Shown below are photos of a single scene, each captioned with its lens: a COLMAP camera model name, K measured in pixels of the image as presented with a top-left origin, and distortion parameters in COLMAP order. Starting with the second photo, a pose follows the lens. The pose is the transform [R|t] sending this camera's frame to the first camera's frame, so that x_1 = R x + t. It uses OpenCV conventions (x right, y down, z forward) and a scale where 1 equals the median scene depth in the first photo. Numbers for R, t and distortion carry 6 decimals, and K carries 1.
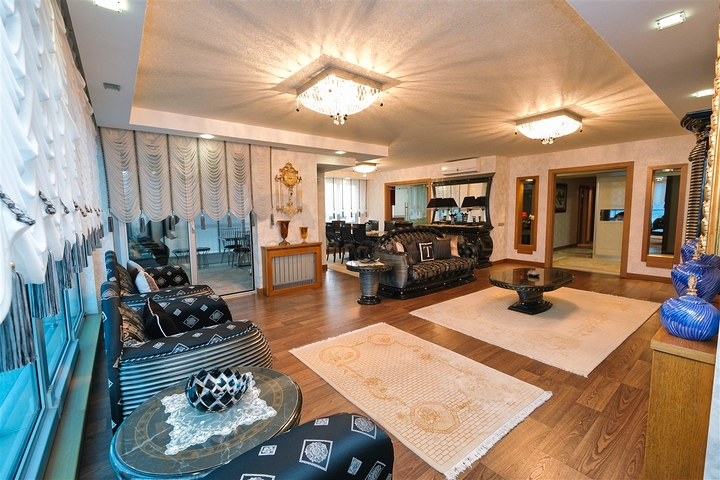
lens RADIAL K [[311.7, 0, 360.3], [0, 311.7, 239.3], [0, 0, 1]] dist [-0.003327, -0.000657]
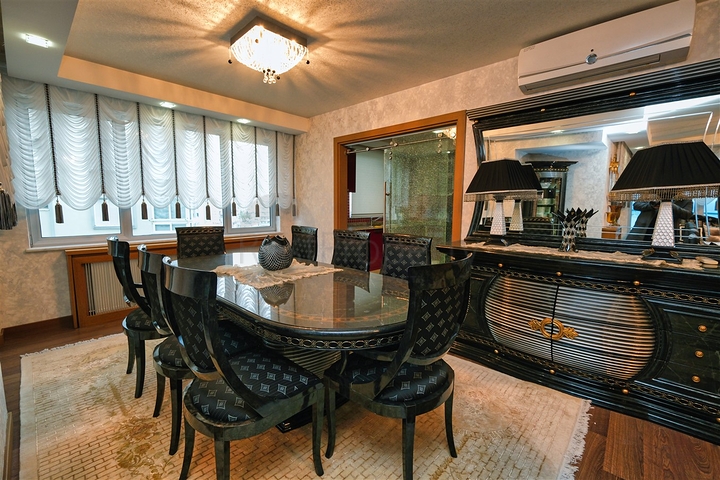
lens RADIAL K [[311.7, 0, 359.7], [0, 311.7, 242.8], [0, 0, 1]] dist [-0.003327, -0.000657]
pose [[0.987045, -0.004299, 0.160386, 0.043969], [0.000771, 0.999757, 0.022052, -0.045028], [-0.160442, -0.021642, 0.986808, 0.566983]]
